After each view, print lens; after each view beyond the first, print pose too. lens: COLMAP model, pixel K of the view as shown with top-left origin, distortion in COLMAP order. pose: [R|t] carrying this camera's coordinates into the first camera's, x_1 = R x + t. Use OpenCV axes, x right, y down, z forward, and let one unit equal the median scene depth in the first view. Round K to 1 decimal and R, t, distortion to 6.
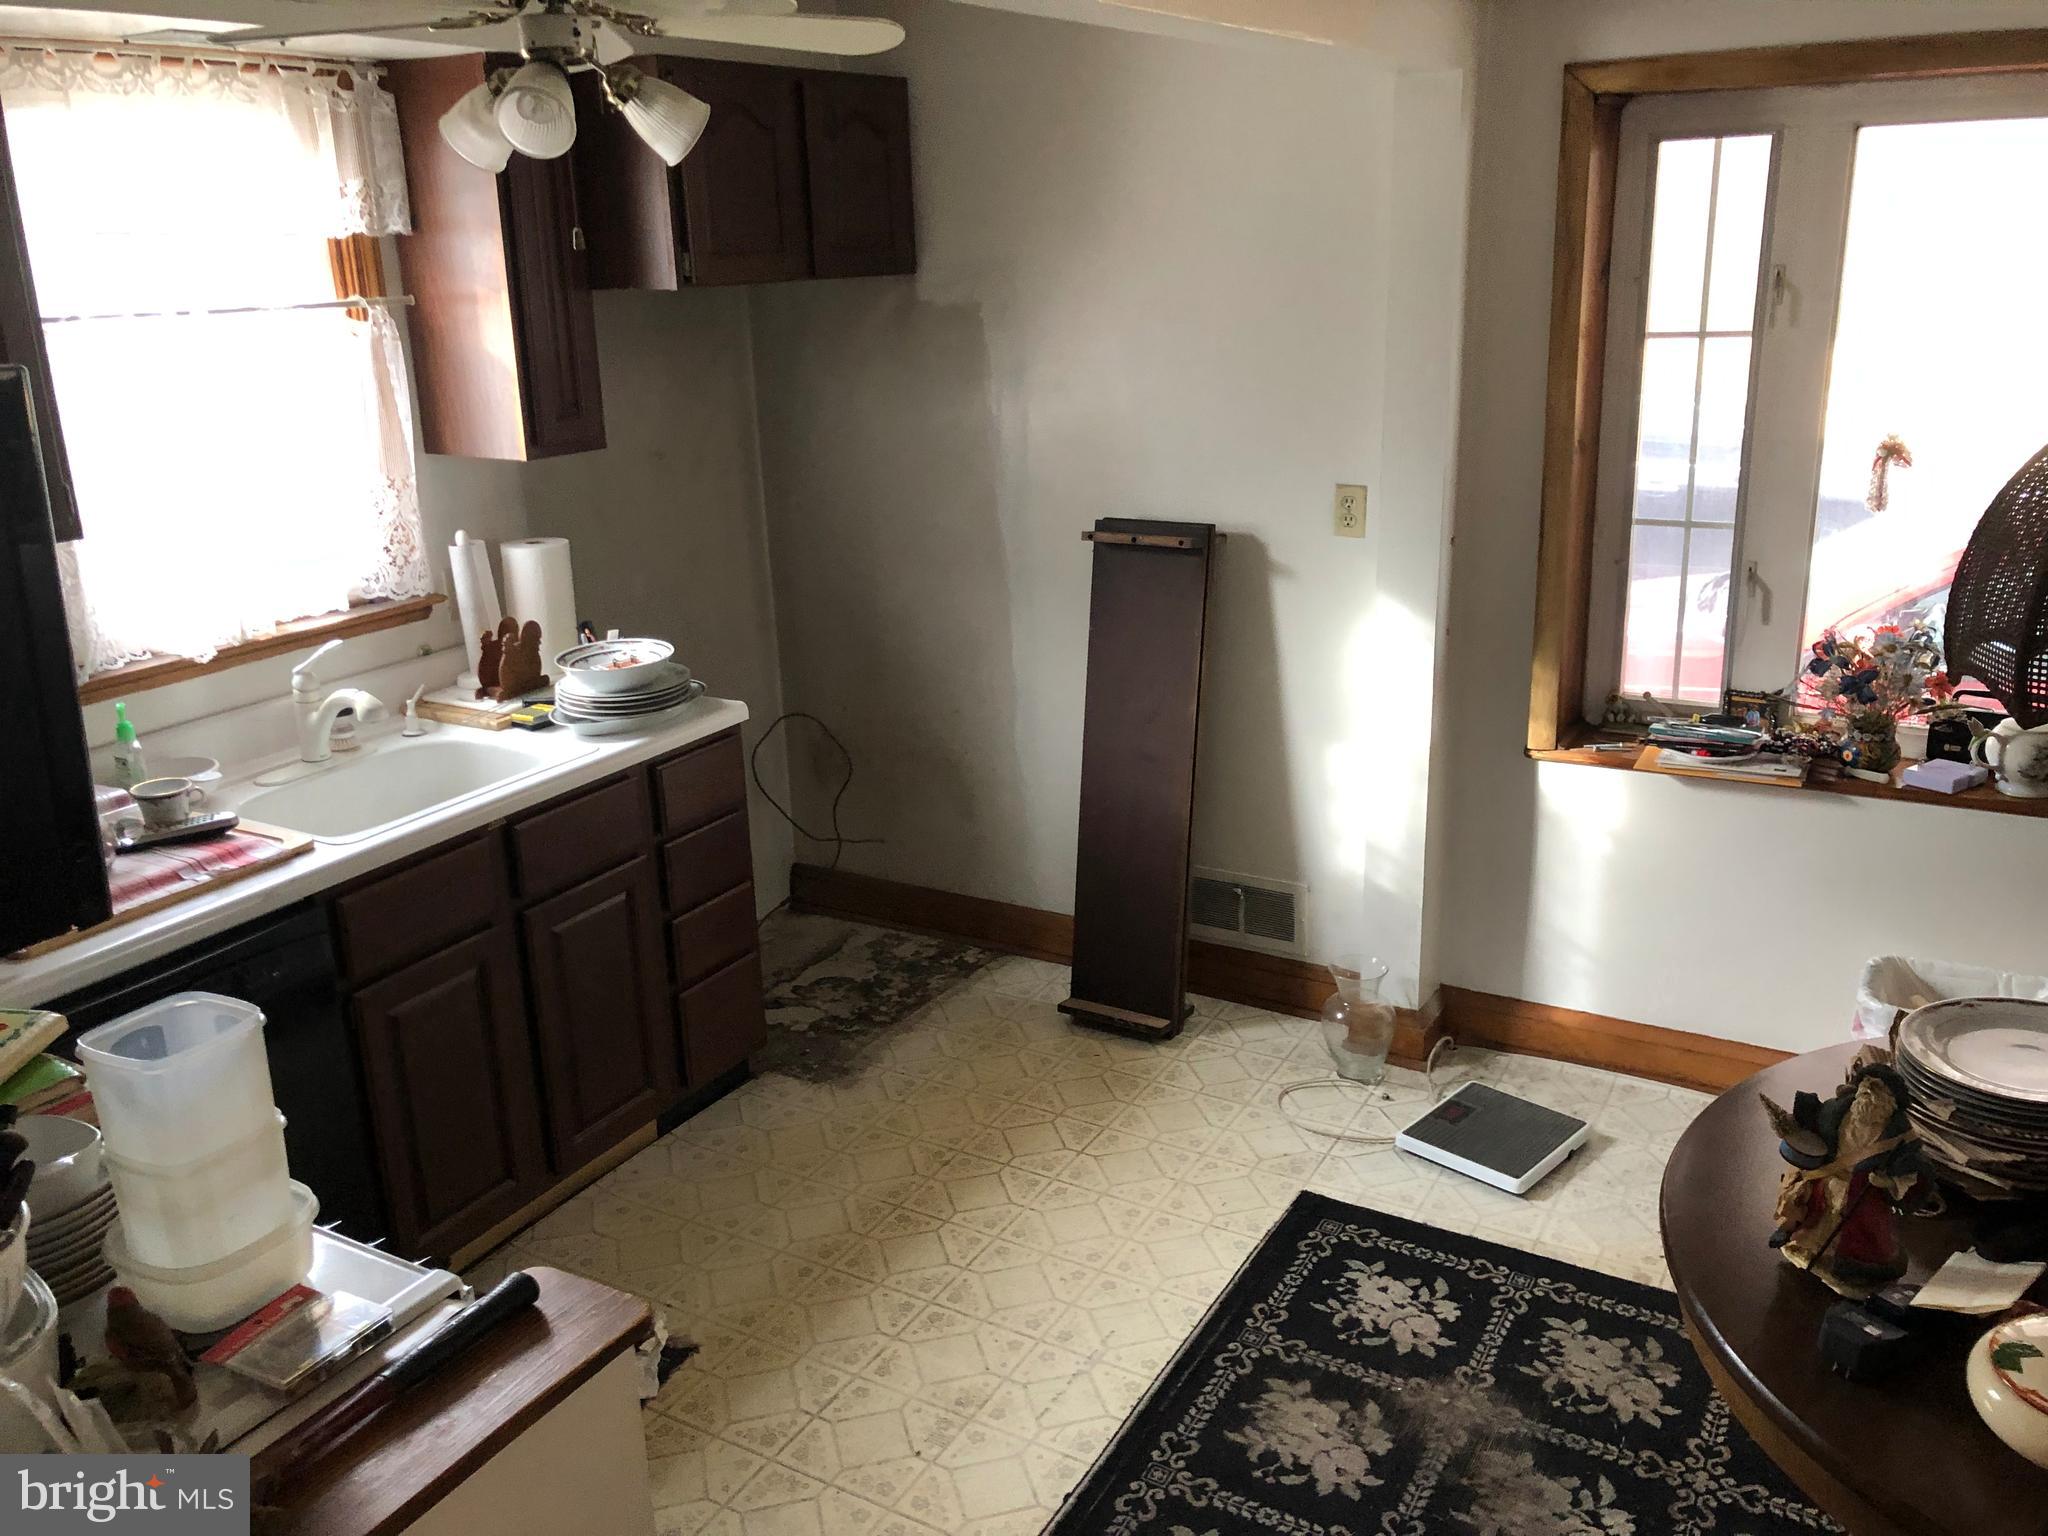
lens RADIAL K [[1634.7, 0, 1024.0], [0, 1634.7, 768.0], [0, 0, 1]] dist [-0.003572, -0.001782]
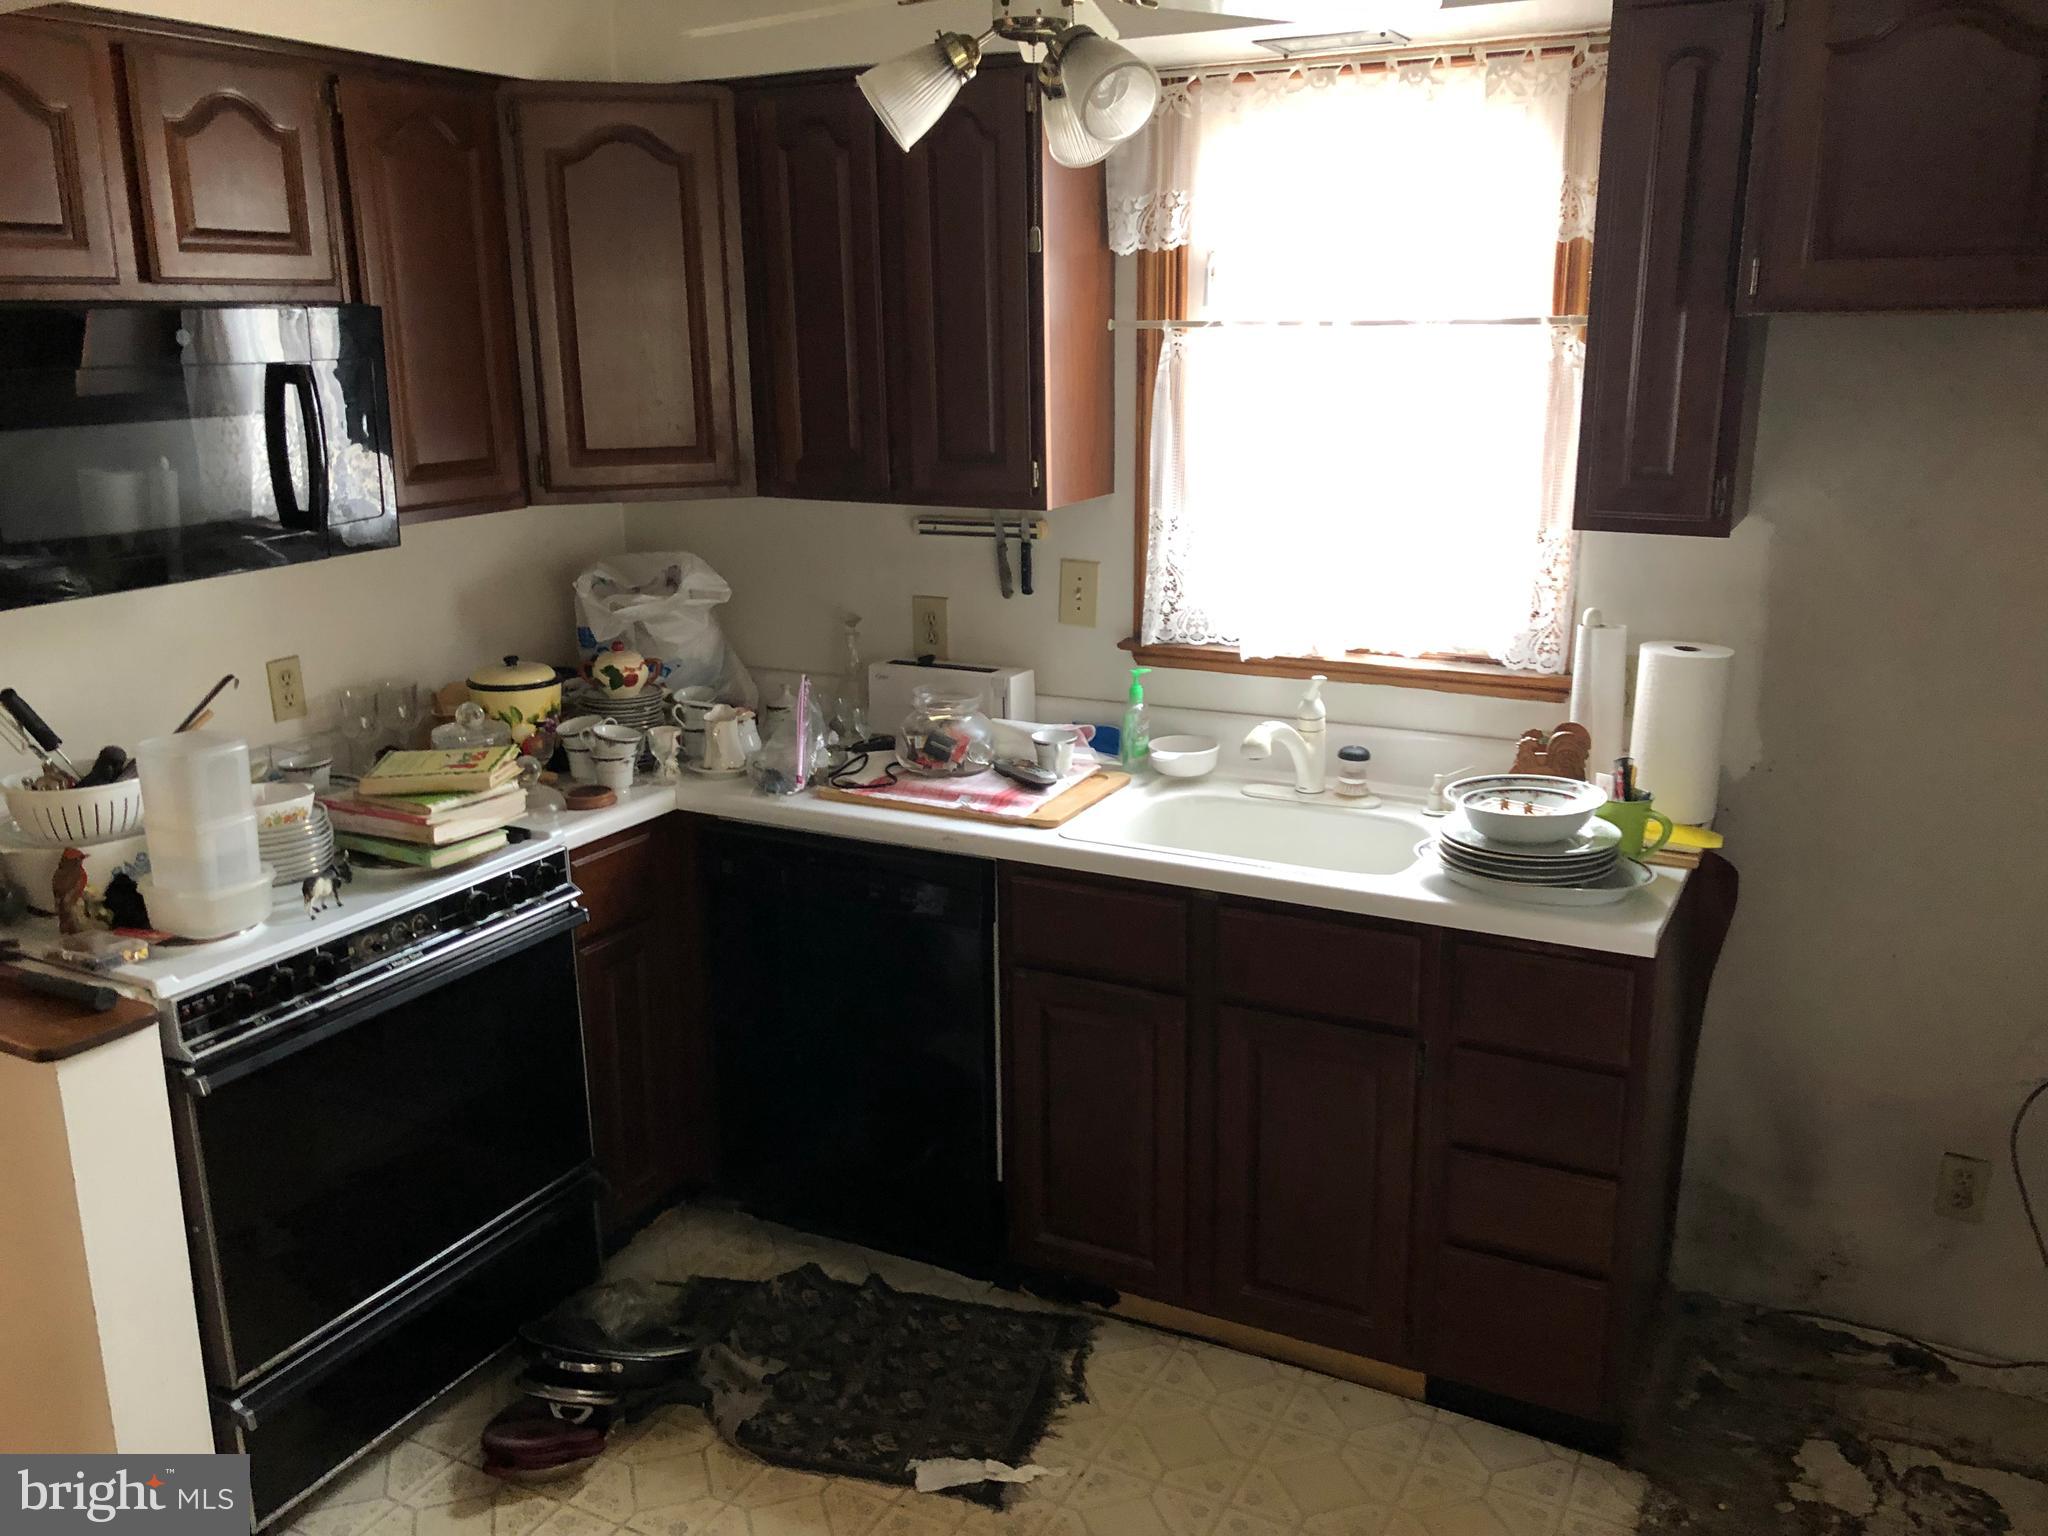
lens RADIAL K [[1745.6, 0, 1024.0], [0, 1745.6, 768.0], [0, 0, 1]] dist [0.001657, -0.000840]
pose [[0.044490, 0.291948, -0.955399, 0.554032], [-0.302956, 0.915253, 0.265572, -0.248313], [0.951965, 0.277629, 0.129167, 0.737765]]
